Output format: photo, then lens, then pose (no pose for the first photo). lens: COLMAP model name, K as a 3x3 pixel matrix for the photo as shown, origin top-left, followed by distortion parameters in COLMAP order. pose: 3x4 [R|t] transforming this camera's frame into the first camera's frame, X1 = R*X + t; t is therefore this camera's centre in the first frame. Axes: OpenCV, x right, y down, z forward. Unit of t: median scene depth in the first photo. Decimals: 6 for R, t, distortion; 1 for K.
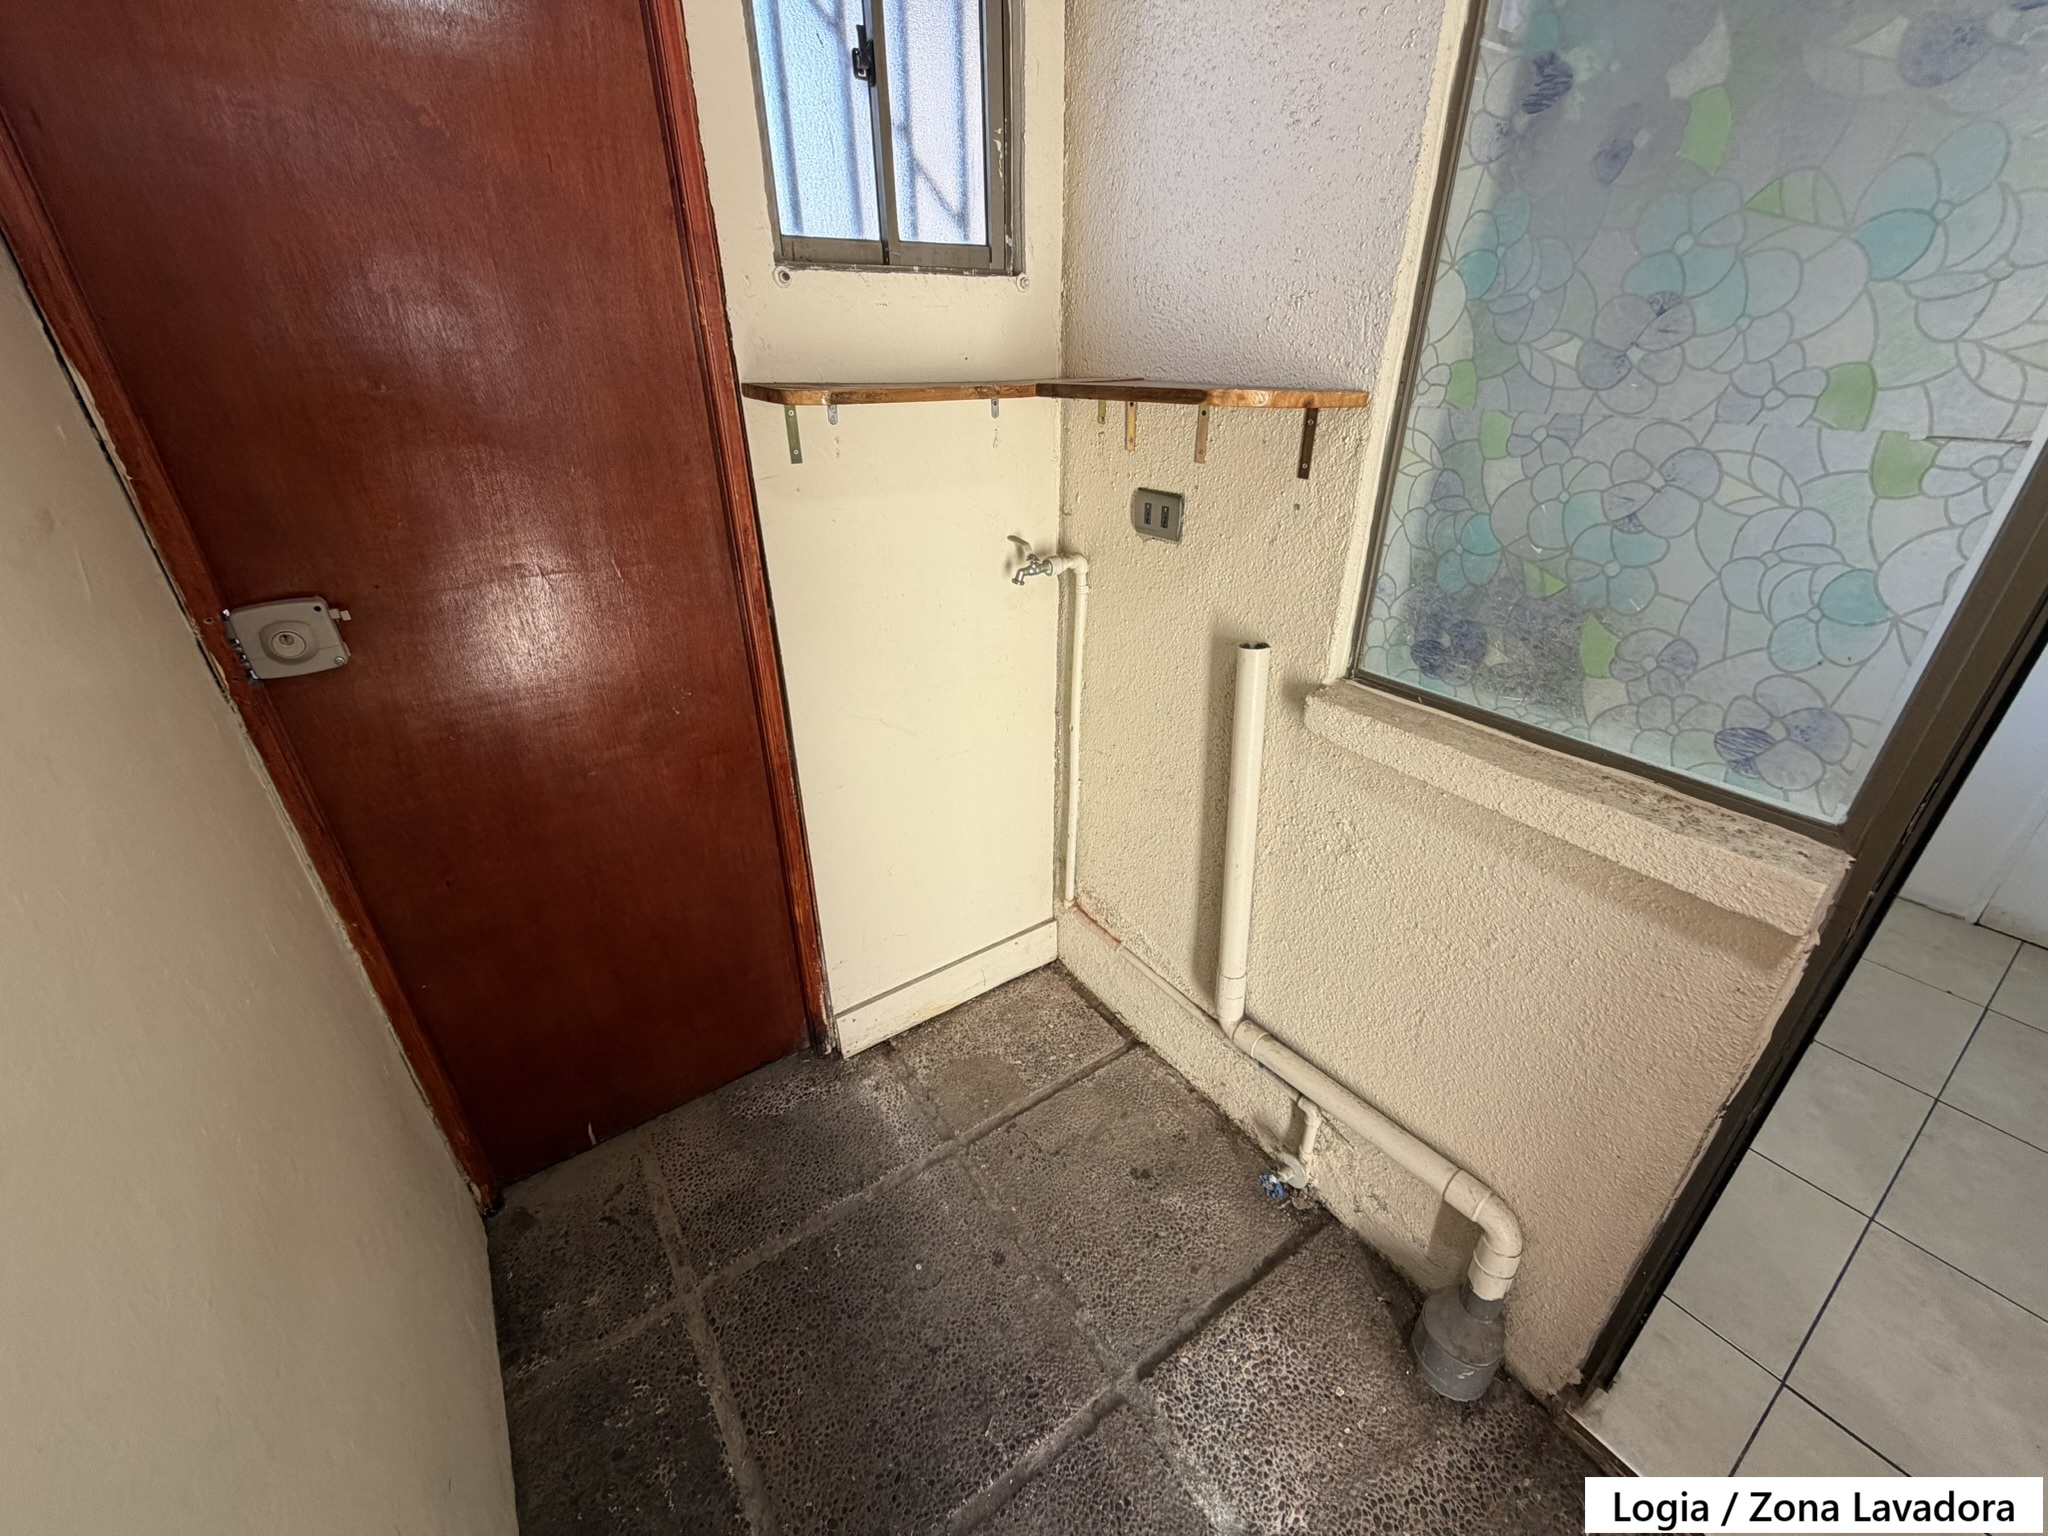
lens RADIAL K [[817.4, 0, 1027.8], [0, 817.4, 786.2], [0, 0, 1]] dist [0.001536, -0.000160]
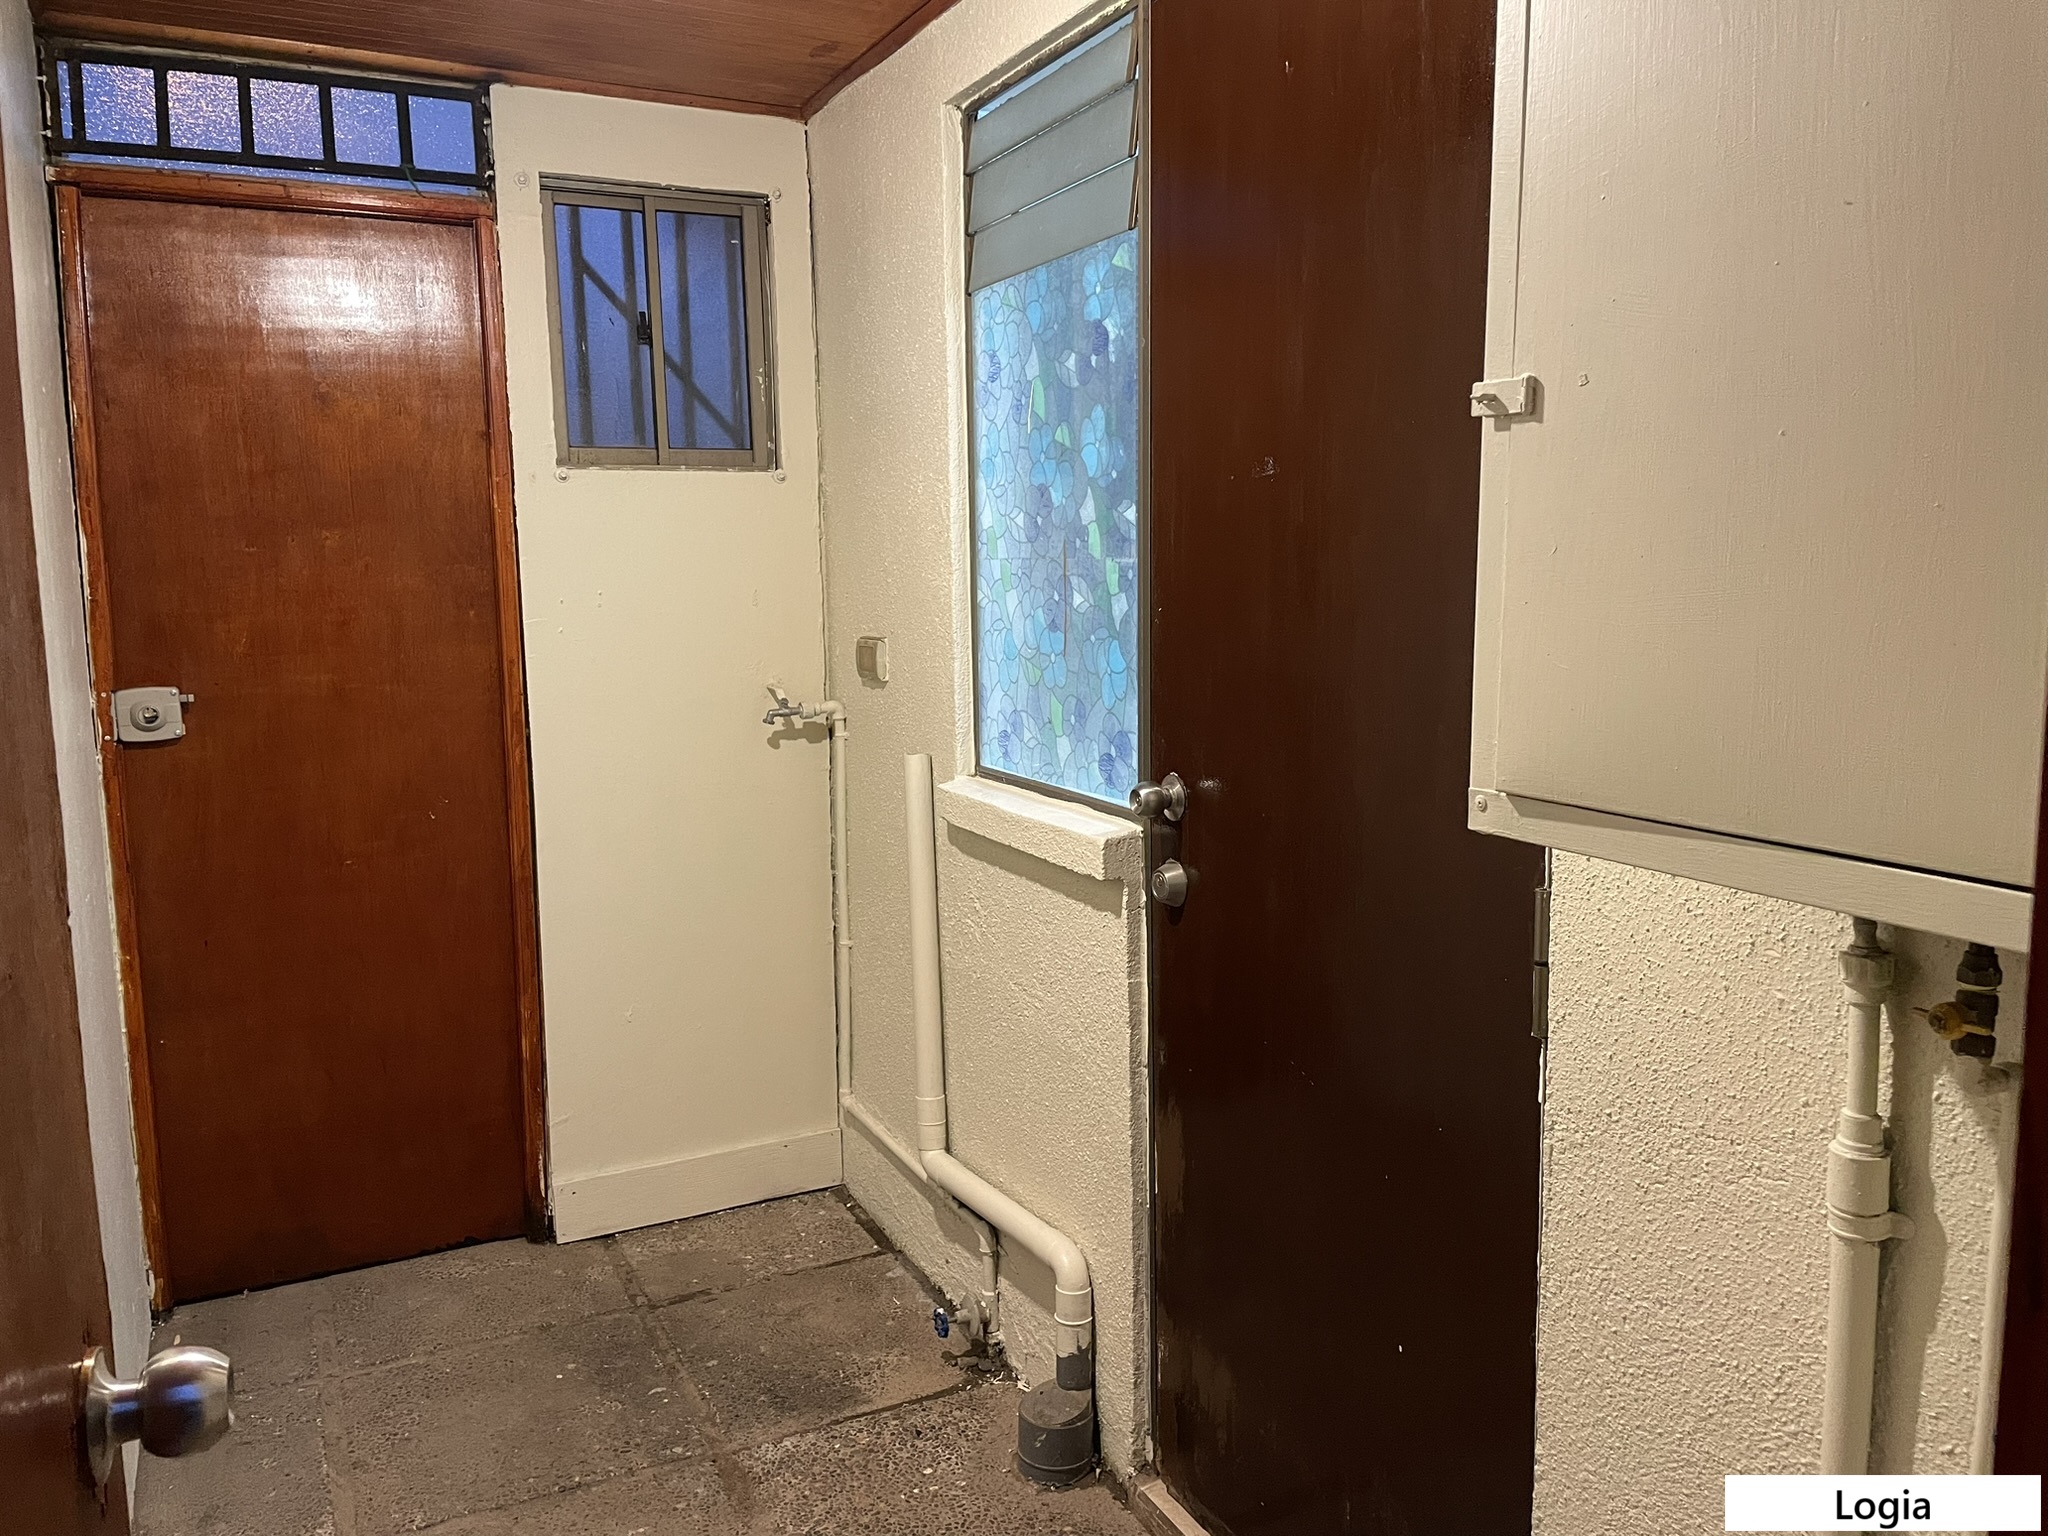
lens RADIAL K [[1531.1, 0, 1026.8], [0, 1531.1, 755.2], [0, 0, 1]] dist [0.005202, -0.000315]
pose [[0.988693, 0.011665, -0.149501, 0.780101], [-0.062049, 0.939442, -0.337045, 0.556405], [0.136516, 0.342510, 0.929543, -0.971064]]
